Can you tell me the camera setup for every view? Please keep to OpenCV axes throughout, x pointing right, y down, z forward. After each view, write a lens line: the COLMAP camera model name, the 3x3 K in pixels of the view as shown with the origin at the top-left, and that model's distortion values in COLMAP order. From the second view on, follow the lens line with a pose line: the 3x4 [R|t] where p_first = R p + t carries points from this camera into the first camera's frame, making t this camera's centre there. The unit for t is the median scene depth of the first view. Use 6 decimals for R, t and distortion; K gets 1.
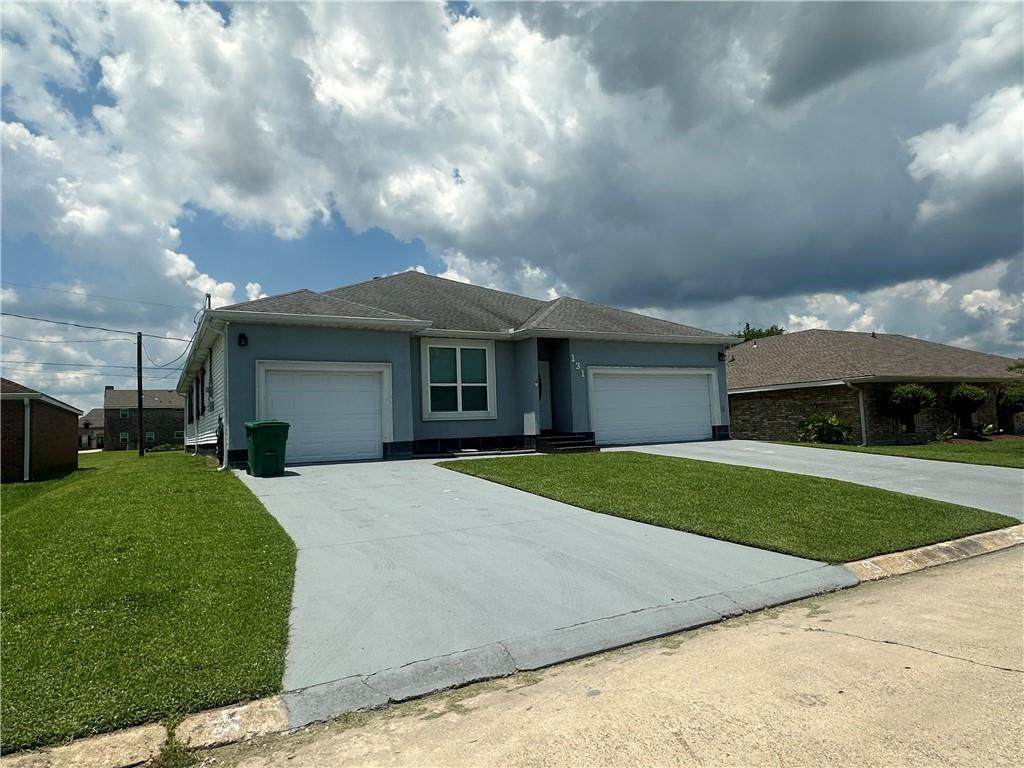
lens RADIAL K [[626.5, 0, 502.3], [0, 626.5, 390.2], [0, 0, 1]] dist [-0.003858, 0.001694]
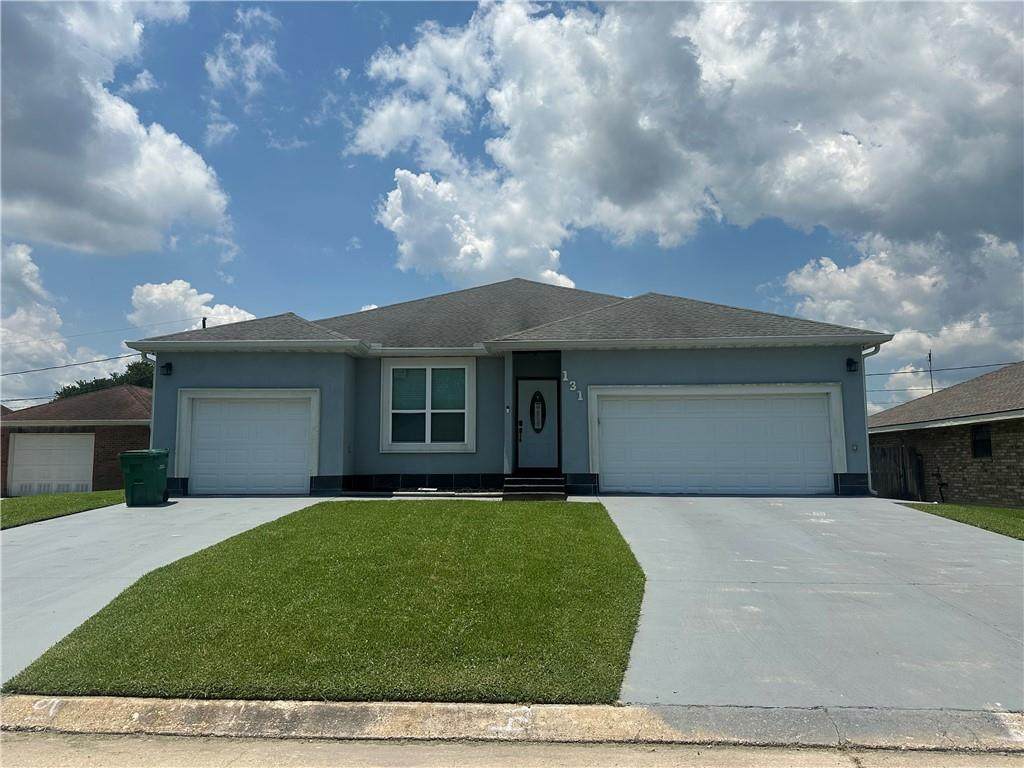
lens RADIAL K [[713.2, 0, 512.0], [0, 713.2, 384.0], [0, 0, 1]] dist [0.076402, -0.103953]
pose [[0.853298, -0.021257, -0.520990, 0.494284], [0.001646, 0.999273, -0.038077, -0.007855], [0.521421, 0.031633, 0.852713, 0.214722]]
